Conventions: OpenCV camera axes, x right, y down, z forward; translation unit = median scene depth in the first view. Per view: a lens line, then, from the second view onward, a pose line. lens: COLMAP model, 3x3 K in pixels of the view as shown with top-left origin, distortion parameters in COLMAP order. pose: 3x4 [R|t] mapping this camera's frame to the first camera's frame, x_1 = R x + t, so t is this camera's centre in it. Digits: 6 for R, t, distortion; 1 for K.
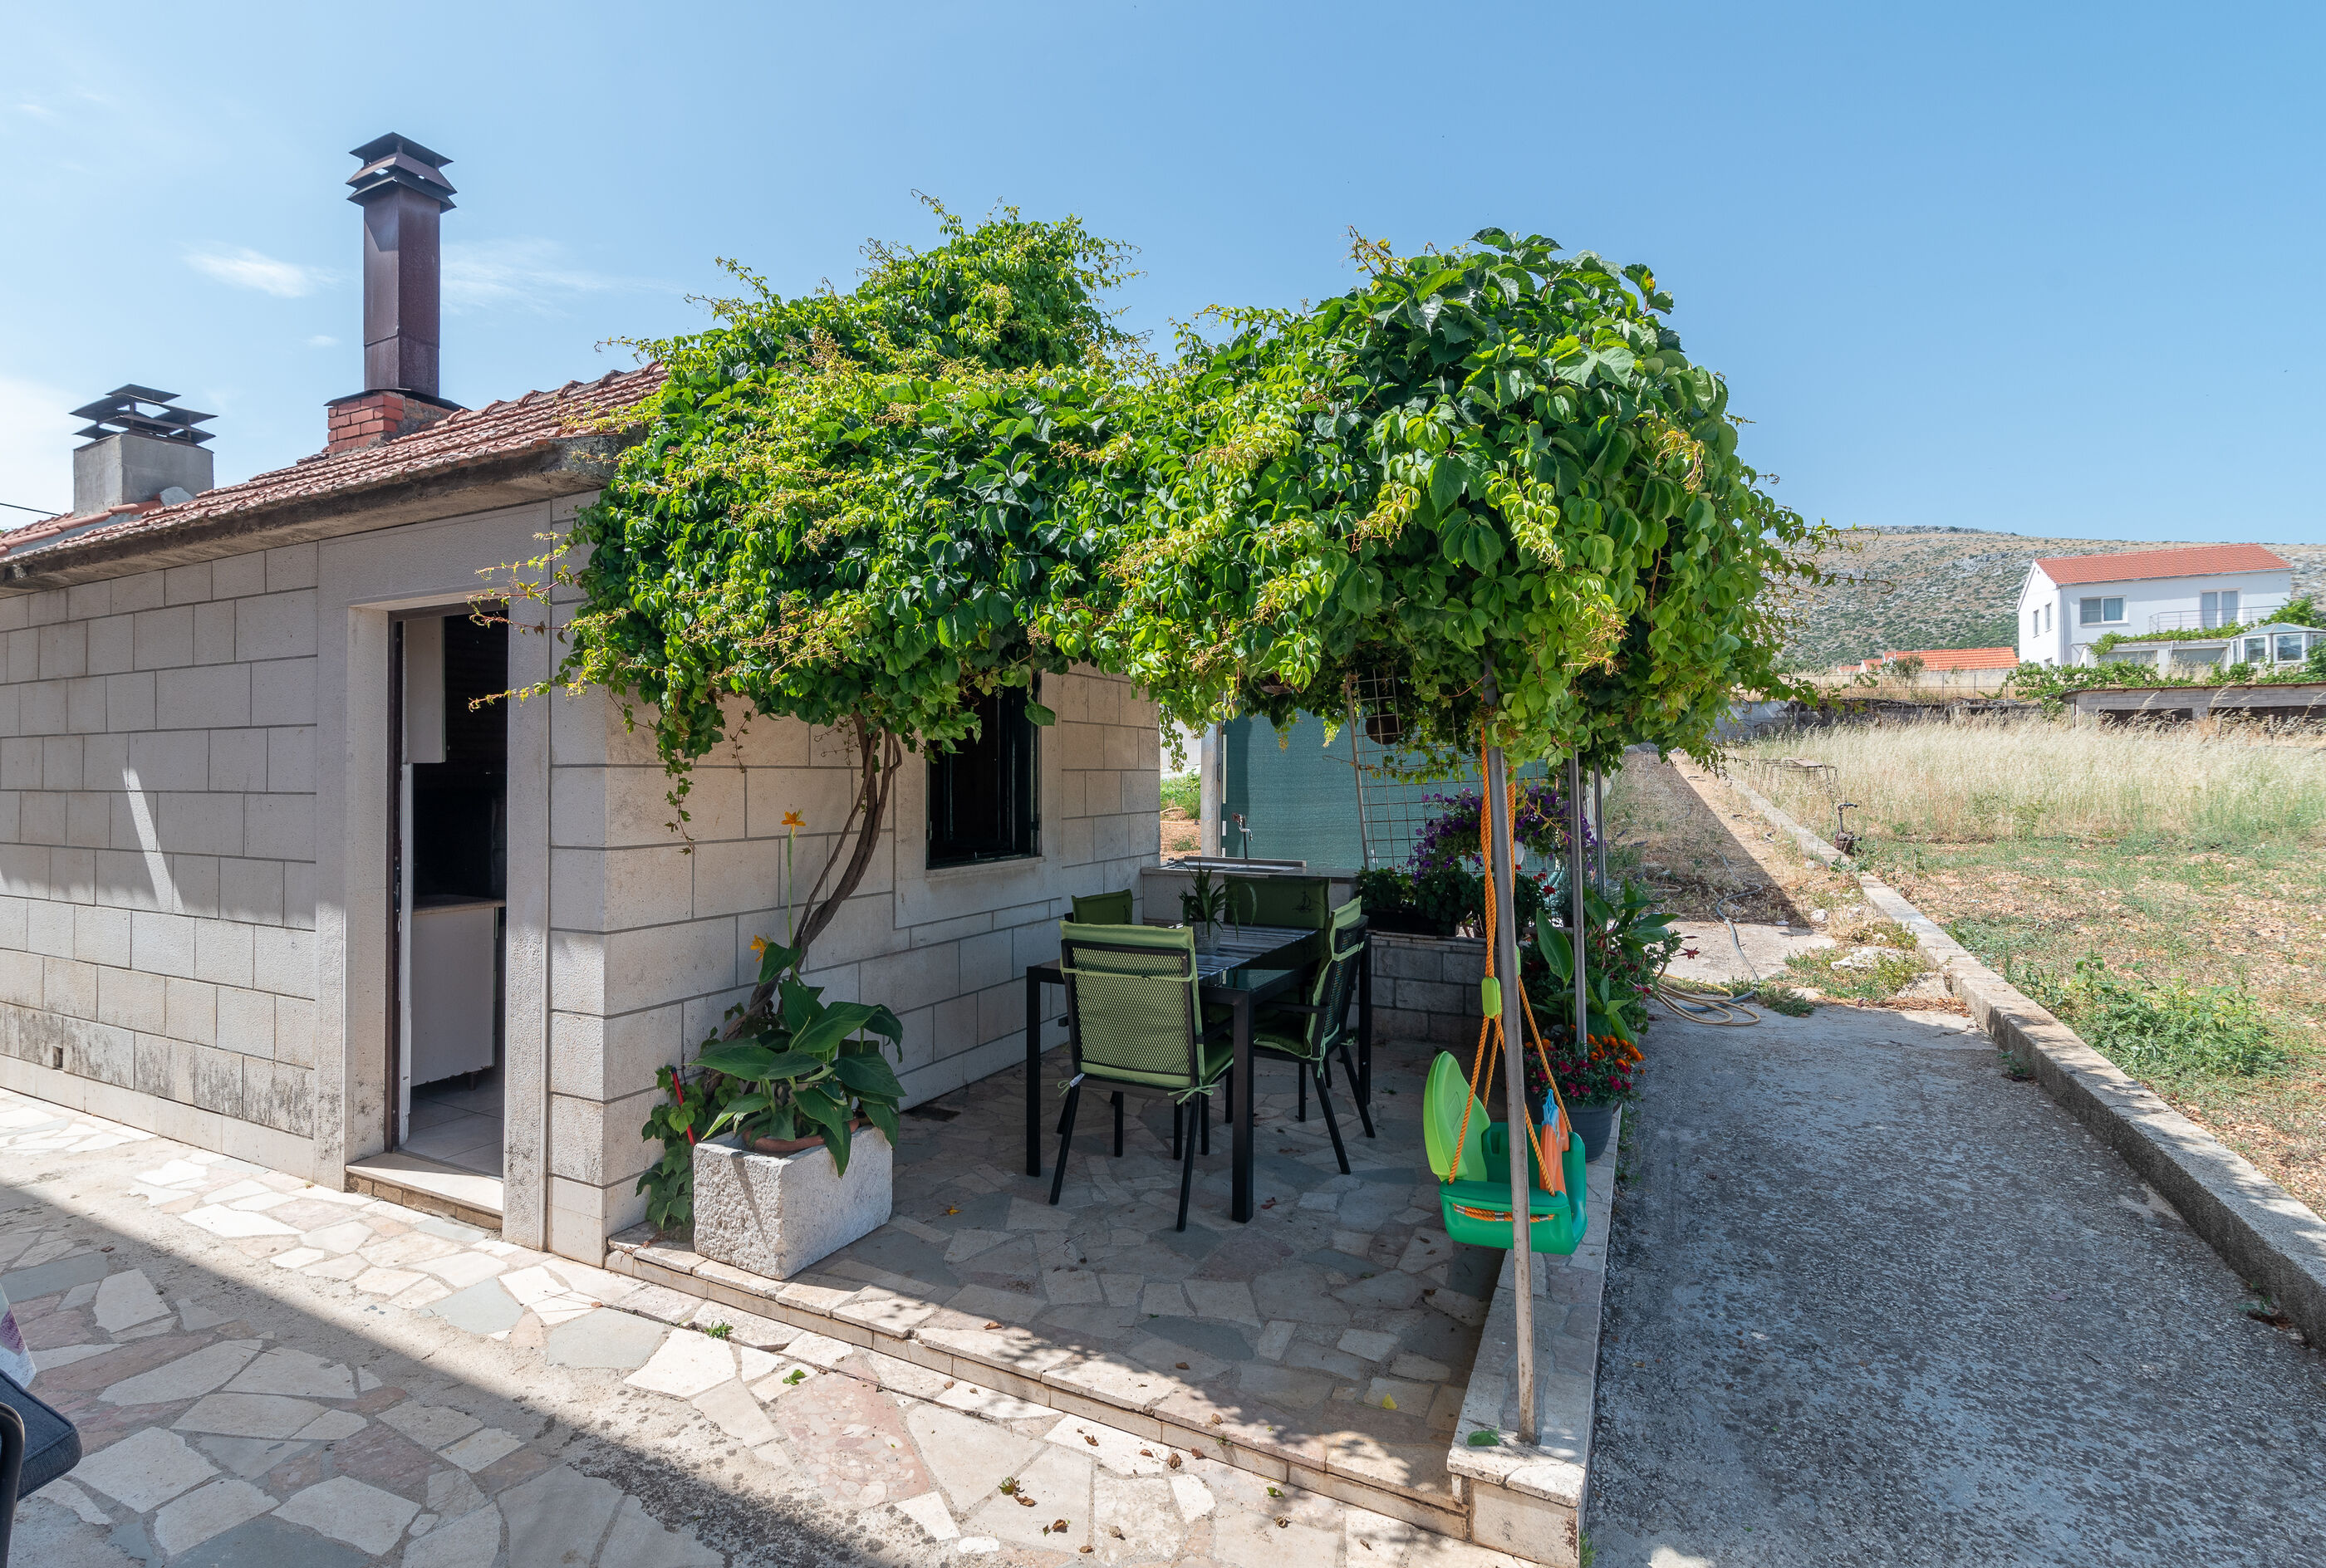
lens RADIAL K [[1067.9, 0, 1152.3], [0, 1067.9, 776.2], [0, 0, 1]] dist [0.012085, -0.000482]
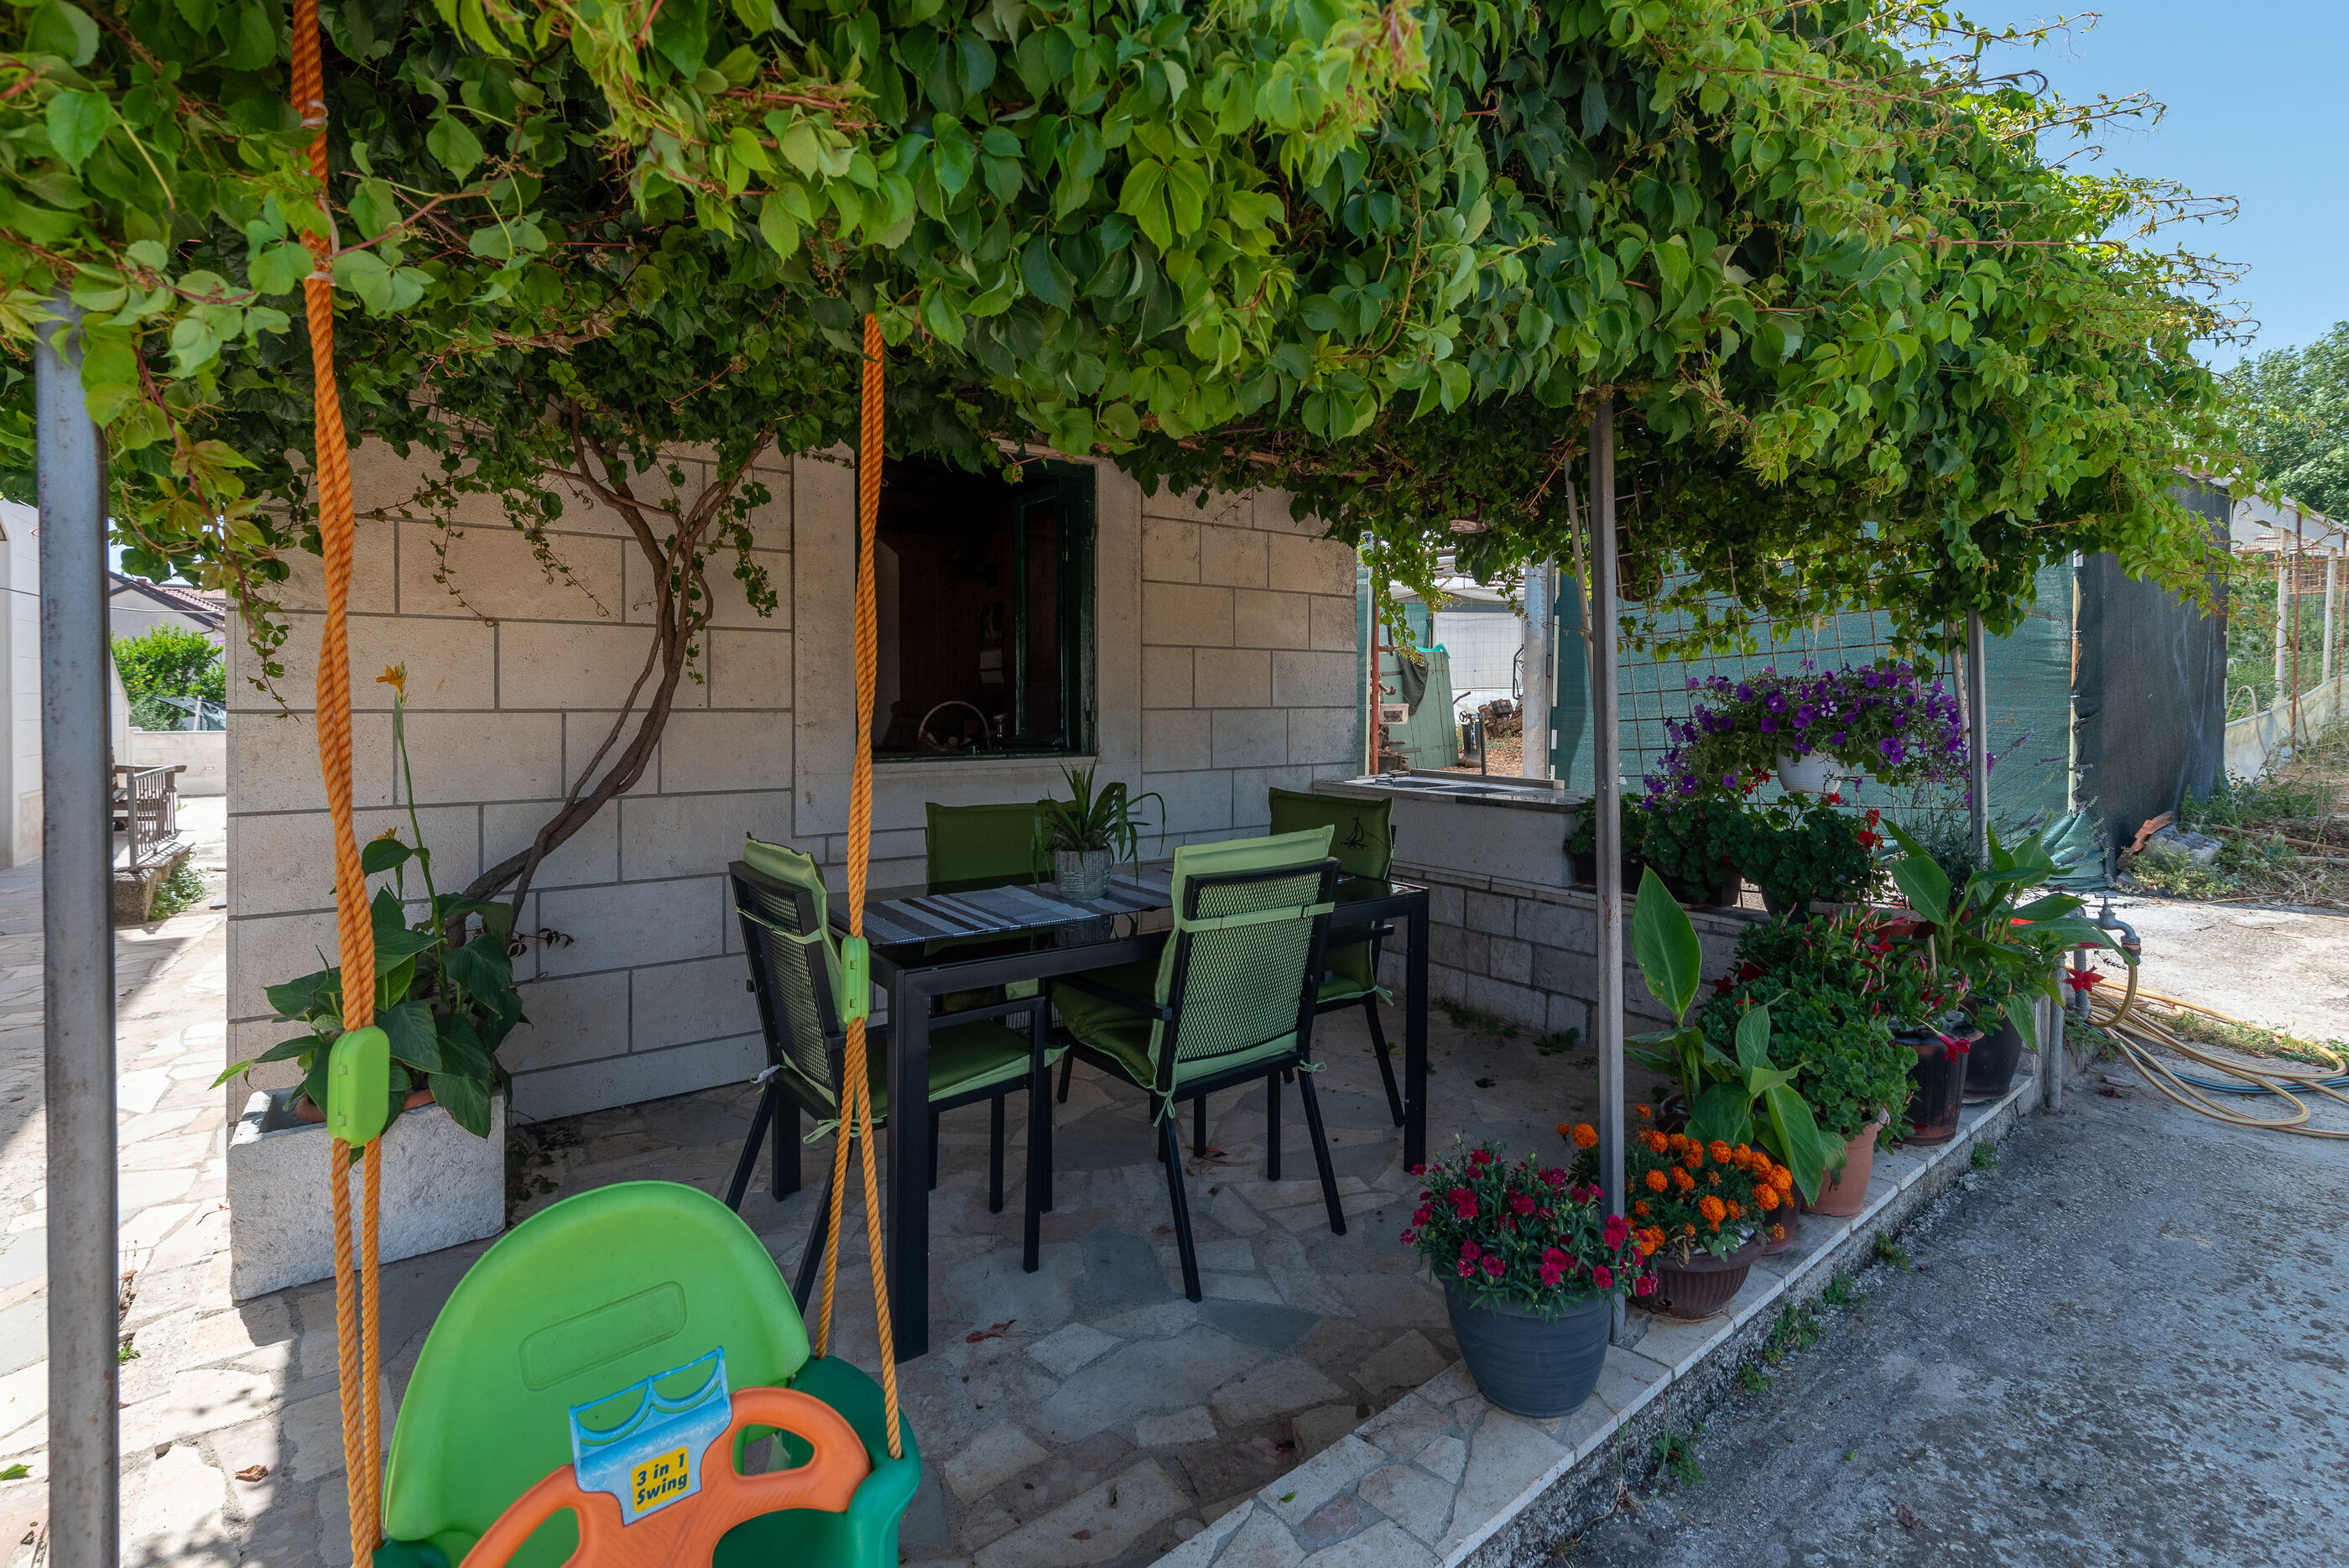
lens RADIAL K [[1078.6, 0, 1230.5], [0, 1078.6, 728.1], [0, 0, 1]] dist [0.012085, -0.000482]
pose [[0.904027, 0.013679, -0.427256, 0.411801], [-0.001918, 0.999608, 0.027945, 0.043122], [0.427471, -0.024444, 0.903699, 0.451219]]
